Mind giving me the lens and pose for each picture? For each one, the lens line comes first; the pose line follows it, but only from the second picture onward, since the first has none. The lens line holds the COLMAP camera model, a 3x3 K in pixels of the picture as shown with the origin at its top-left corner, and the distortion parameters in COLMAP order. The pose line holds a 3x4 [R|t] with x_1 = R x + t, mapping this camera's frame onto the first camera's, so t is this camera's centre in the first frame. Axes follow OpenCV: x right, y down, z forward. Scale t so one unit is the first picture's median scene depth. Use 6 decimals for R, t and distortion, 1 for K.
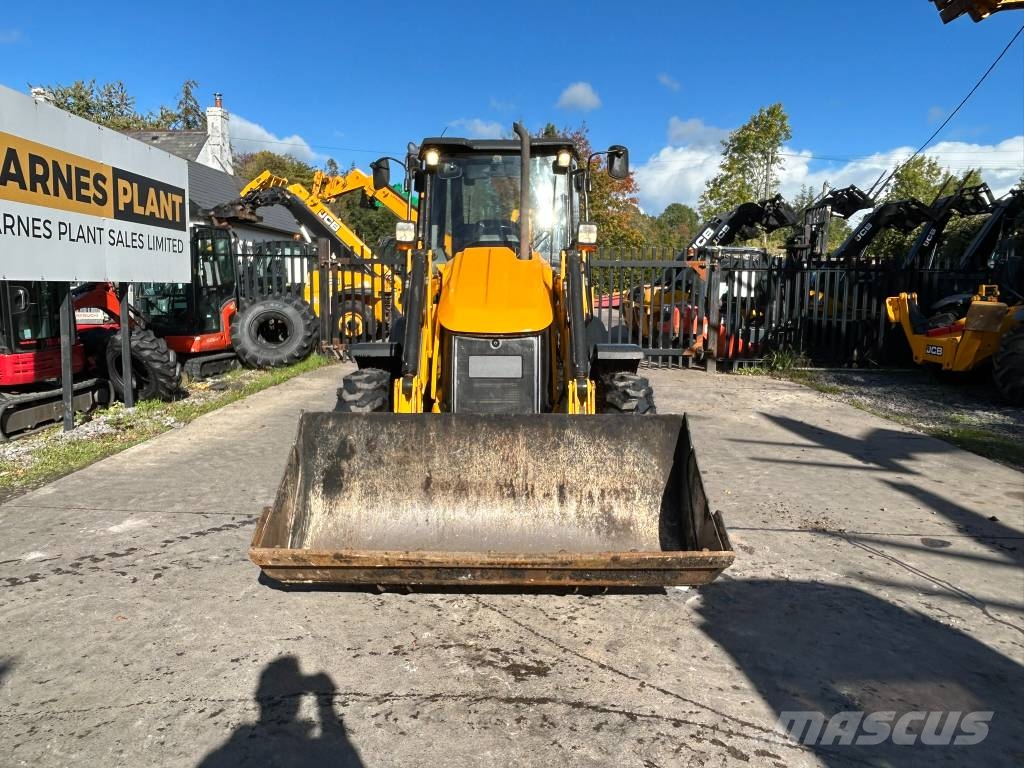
lens RADIAL K [[725.0, 0, 506.8], [0, 725.0, 381.4], [0, 0, 1]] dist [0.002089, -0.009733]
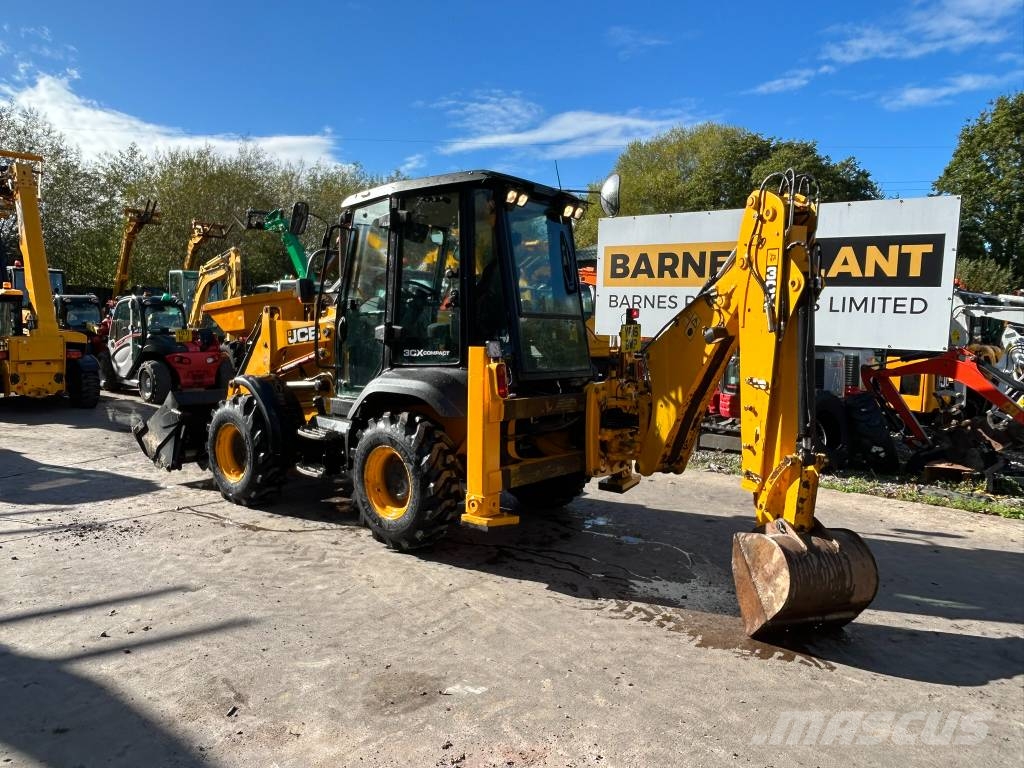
lens RADIAL K [[725.5, 0, 501.1], [0, 725.5, 390.6], [0, 0, 1]] dist [0.001752, -0.001610]
pose [[-0.627799, 0.047564, -0.776921, 0.935496], [-0.139875, 0.974989, 0.172718, -0.324707], [0.765705, 0.217104, -0.605444, 2.224900]]
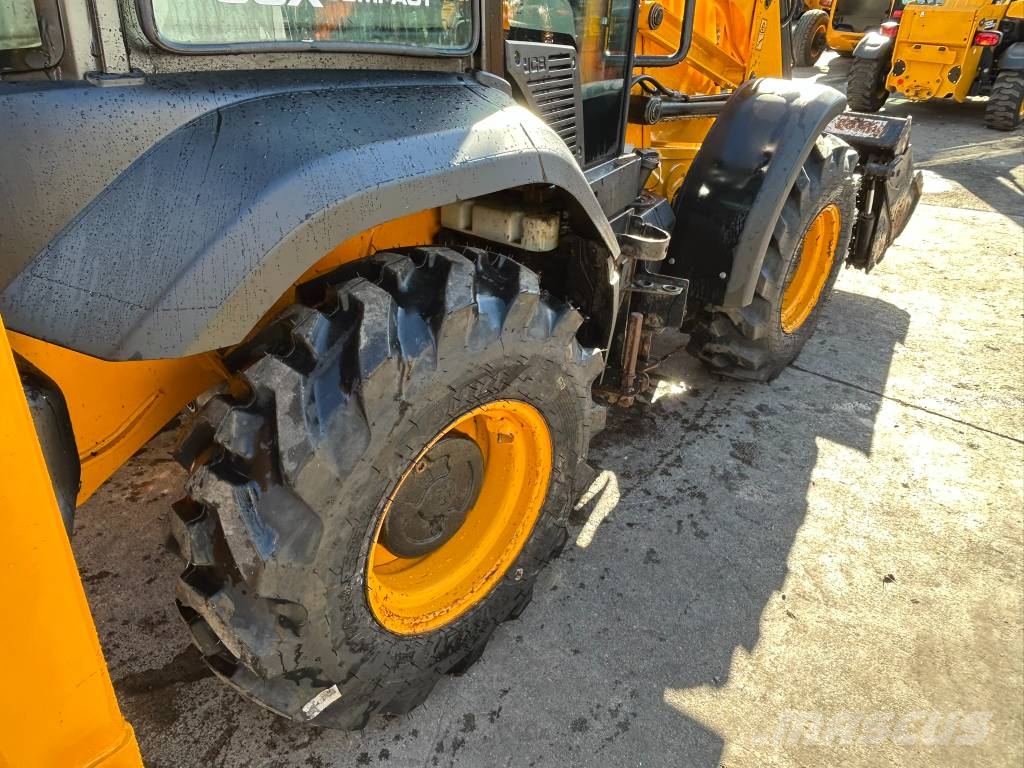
lens RADIAL K [[710.4, 0, 491.6], [0, 710.4, 388.2], [0, 0, 1]] dist [-0.005808, -0.002189]
pose [[-0.762599, -0.347158, 0.545825, -0.383144], [0.064699, 0.798626, 0.598340, -0.207164], [-0.643628, 0.491607, -0.586571, 1.613426]]
